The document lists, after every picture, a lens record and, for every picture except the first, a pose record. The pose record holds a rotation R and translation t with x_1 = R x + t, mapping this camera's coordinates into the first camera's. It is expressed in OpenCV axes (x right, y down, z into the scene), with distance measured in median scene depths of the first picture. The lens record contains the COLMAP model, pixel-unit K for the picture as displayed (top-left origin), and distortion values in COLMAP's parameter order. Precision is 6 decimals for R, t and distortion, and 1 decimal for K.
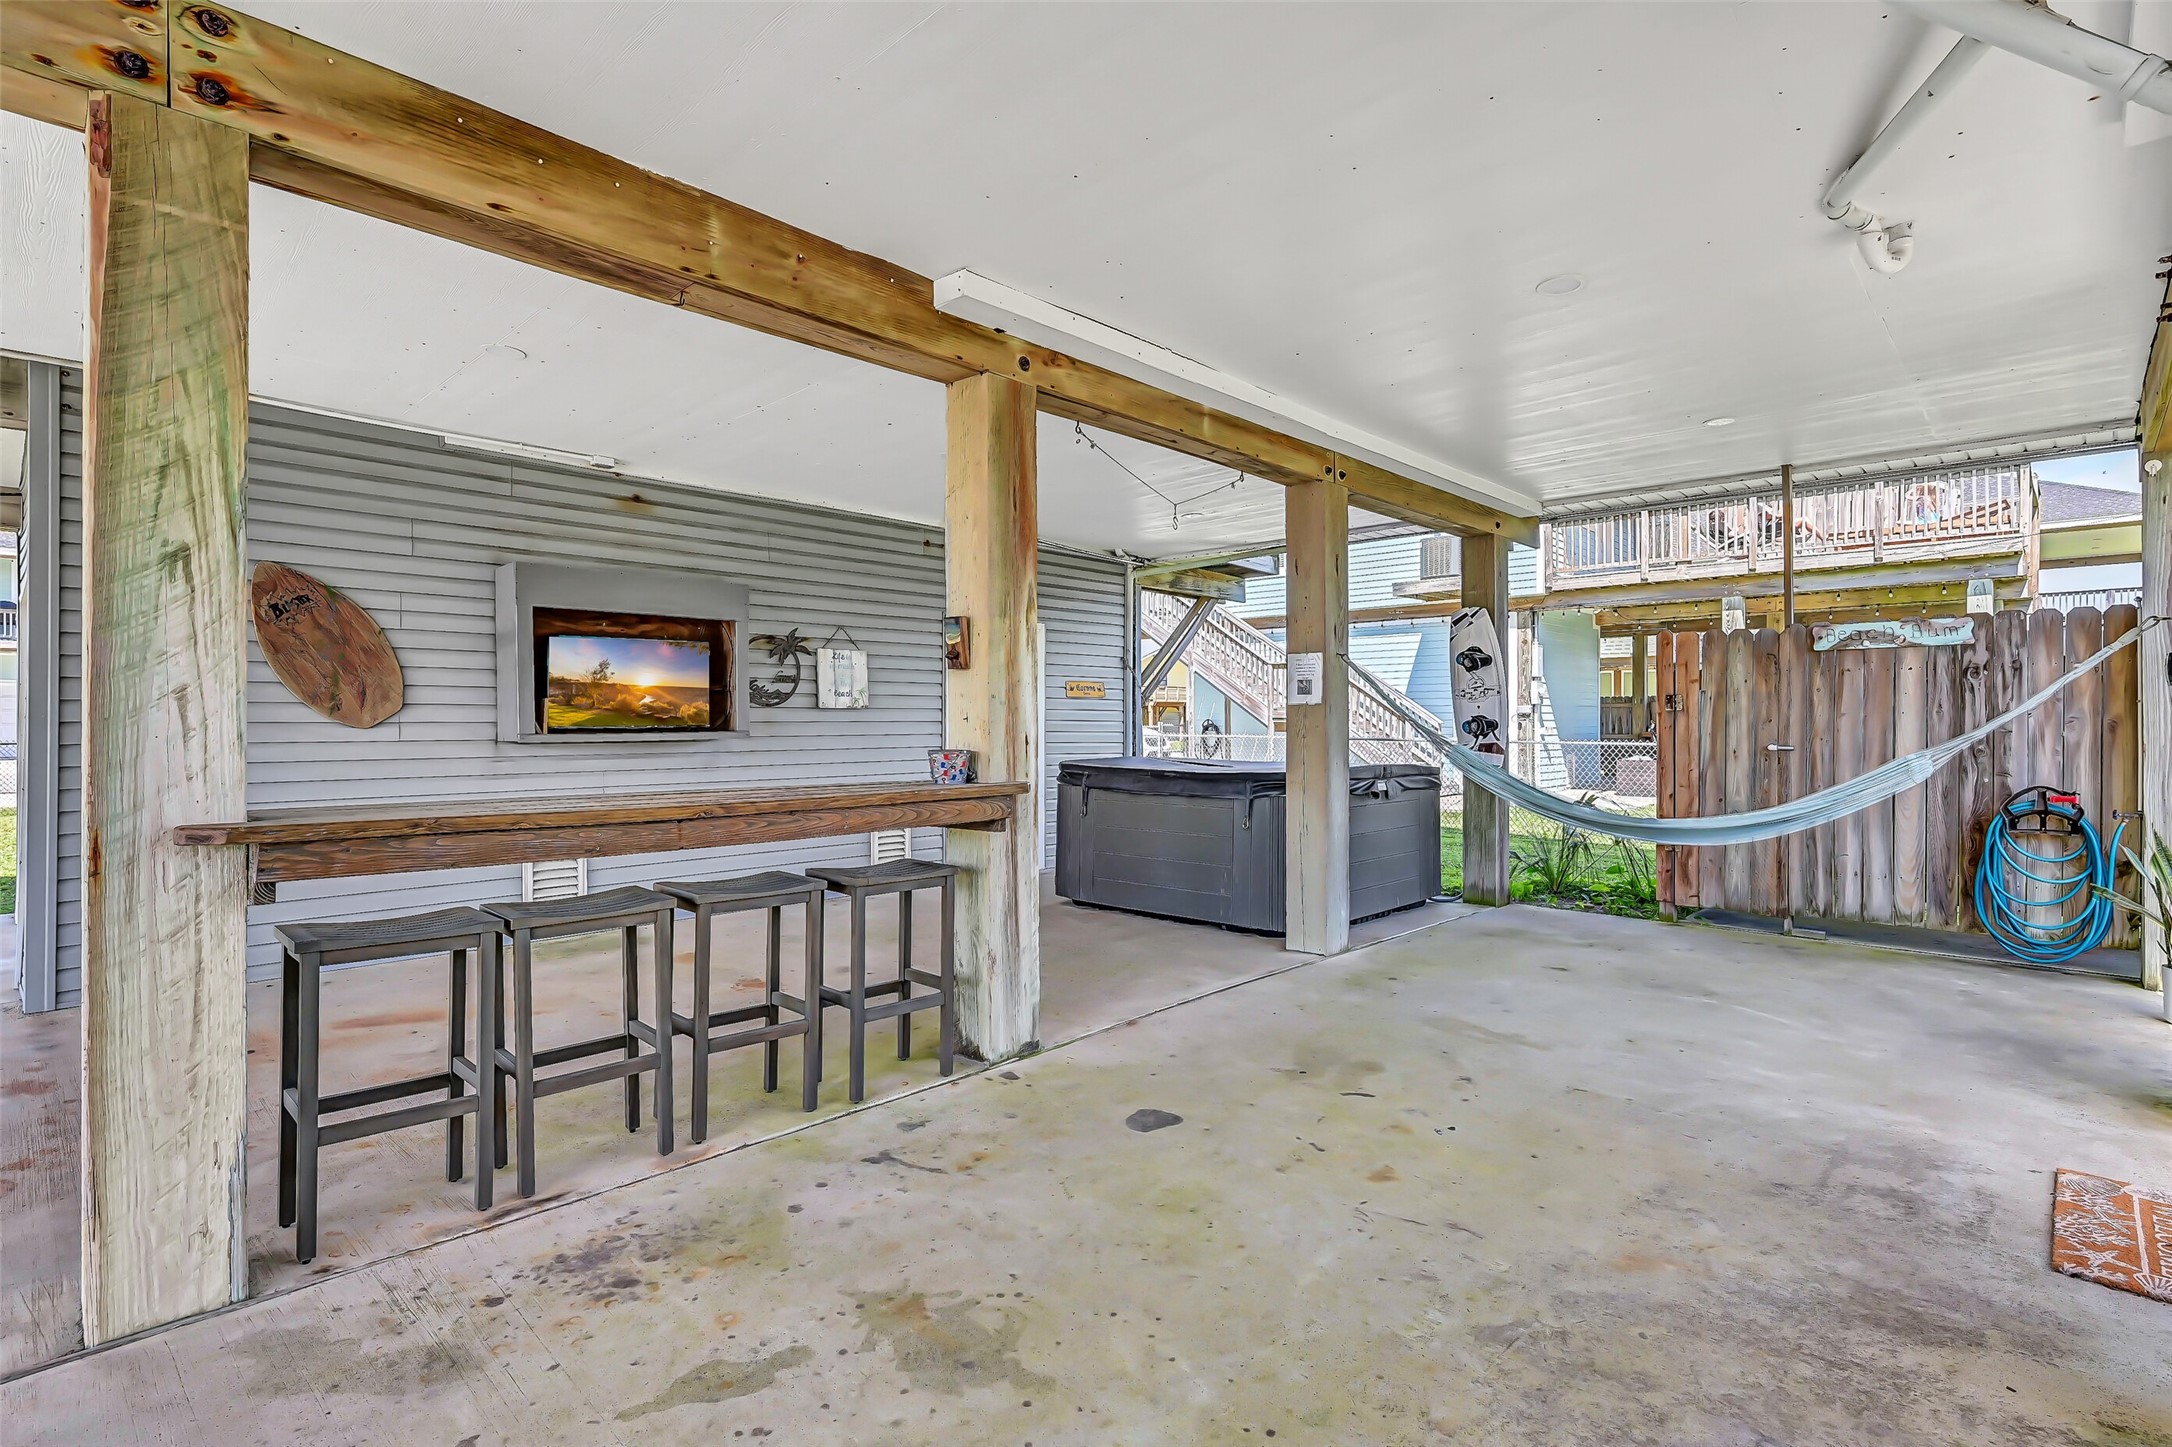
lens RADIAL K [[998.4, 0, 1094.6], [0, 998.4, 724.6], [0, 0, 1]] dist [-0.001532, -0.000470]
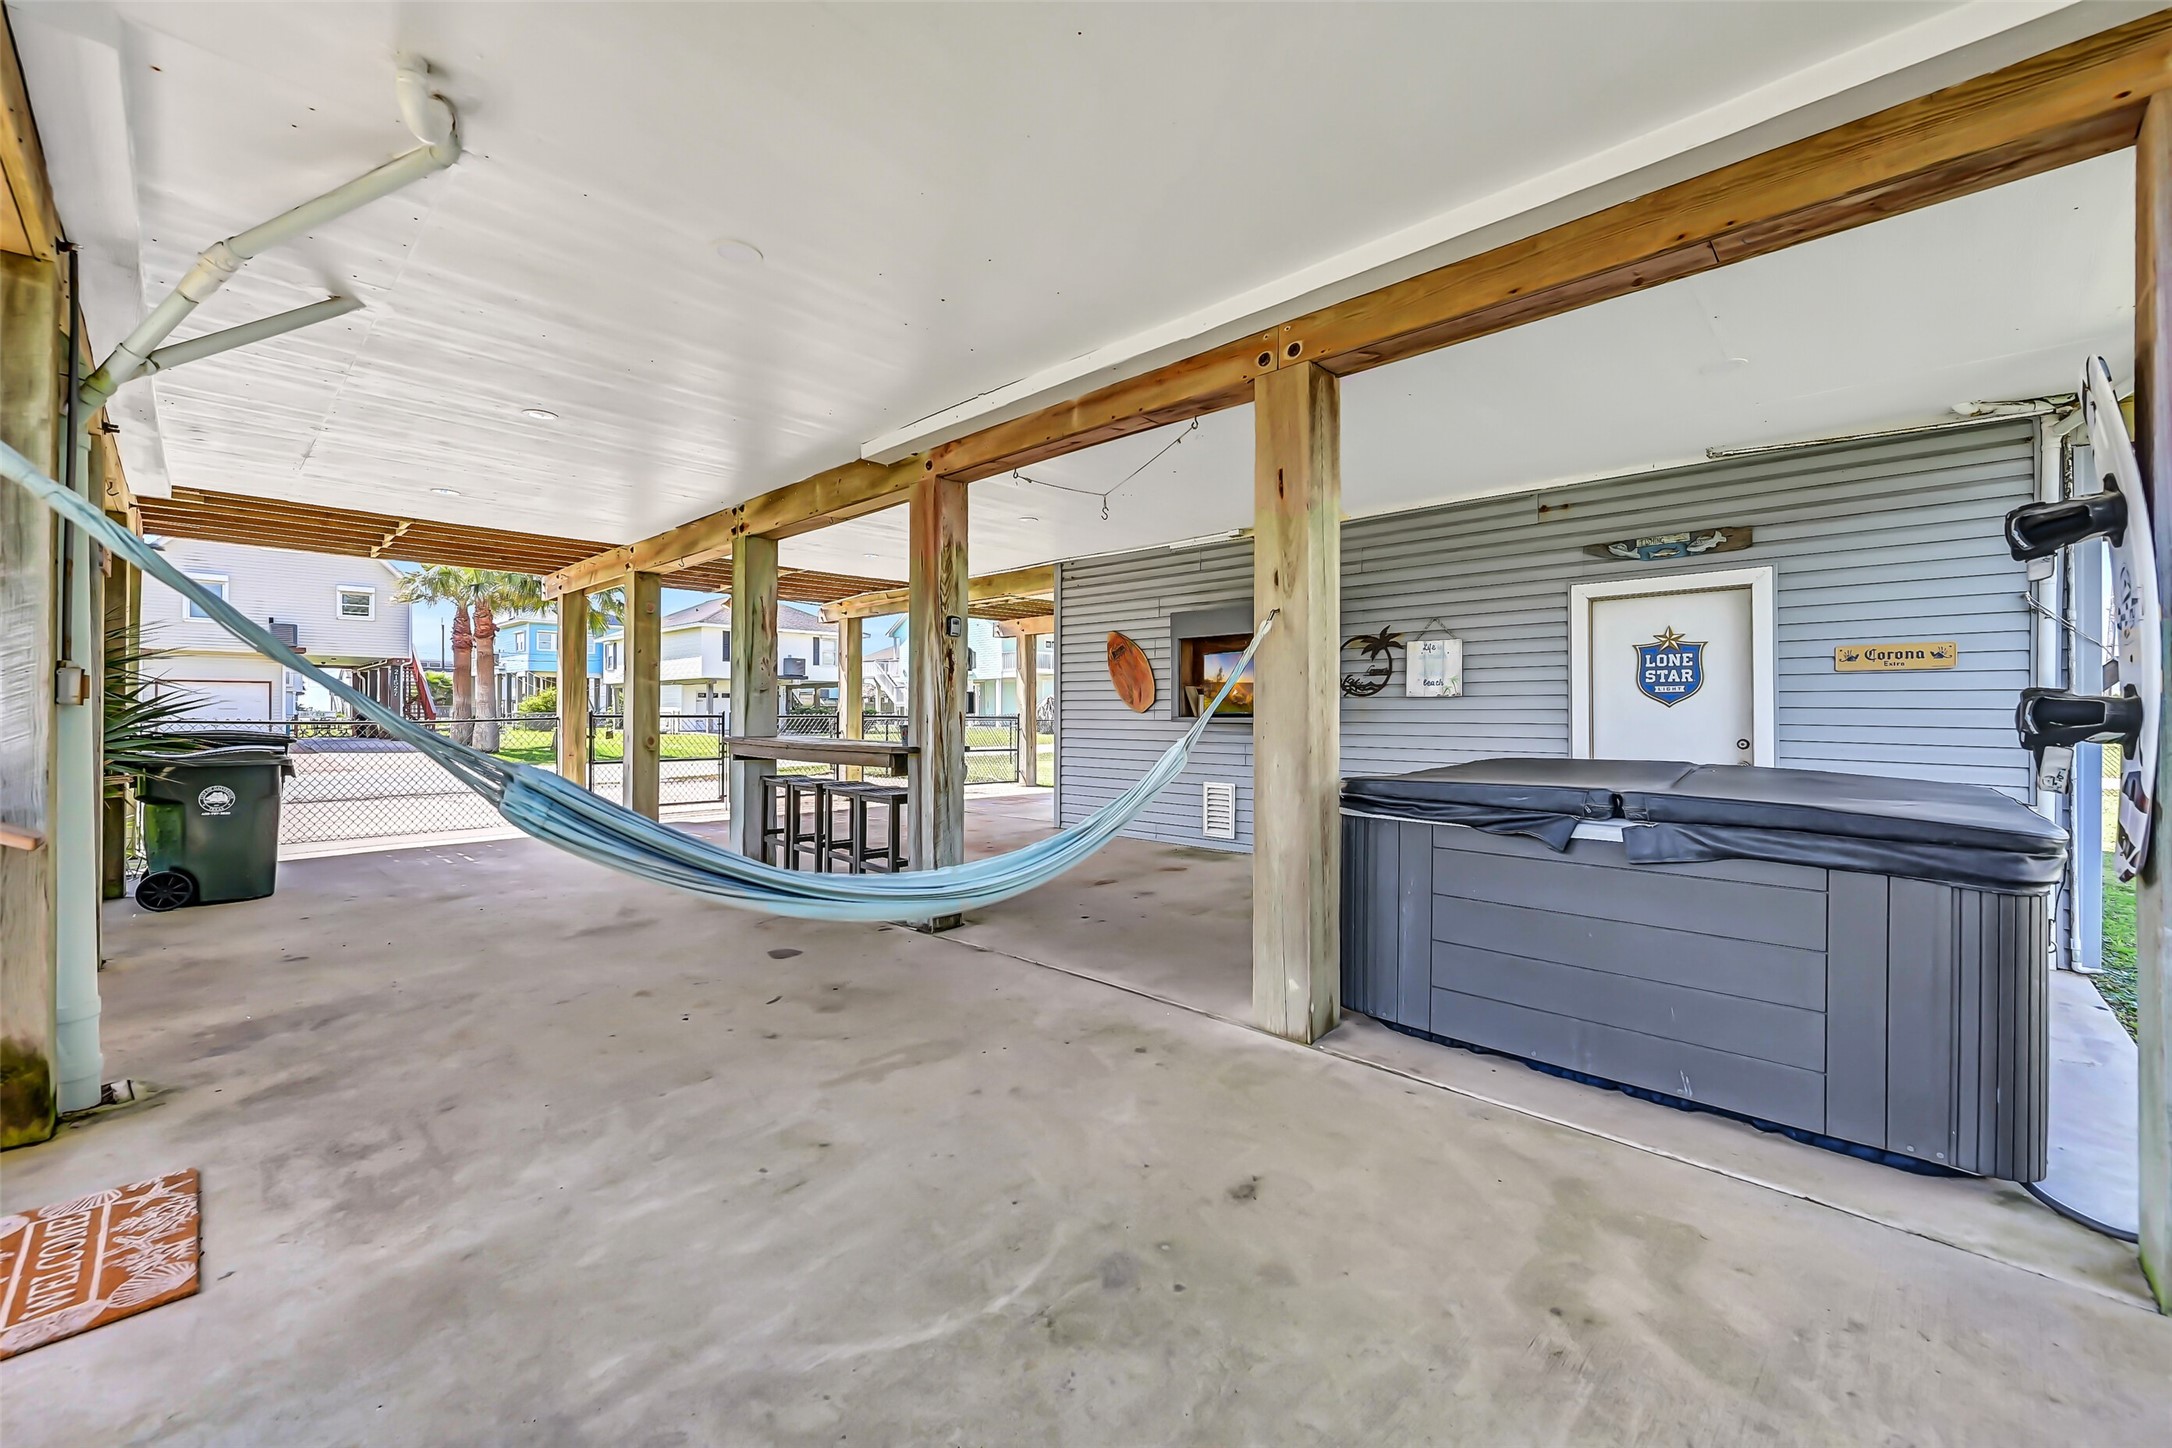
lens RADIAL K [[843.7, 0, 1096.5], [0, 843.7, 712.2], [0, 0, 1]] dist [-0.002120, 0.000271]
pose [[0.027855, 0.001027, -0.999611, 1.243198], [-0.006179, 0.999981, 0.000855, 0.002243], [0.999593, 0.006153, 0.027861, 1.272418]]
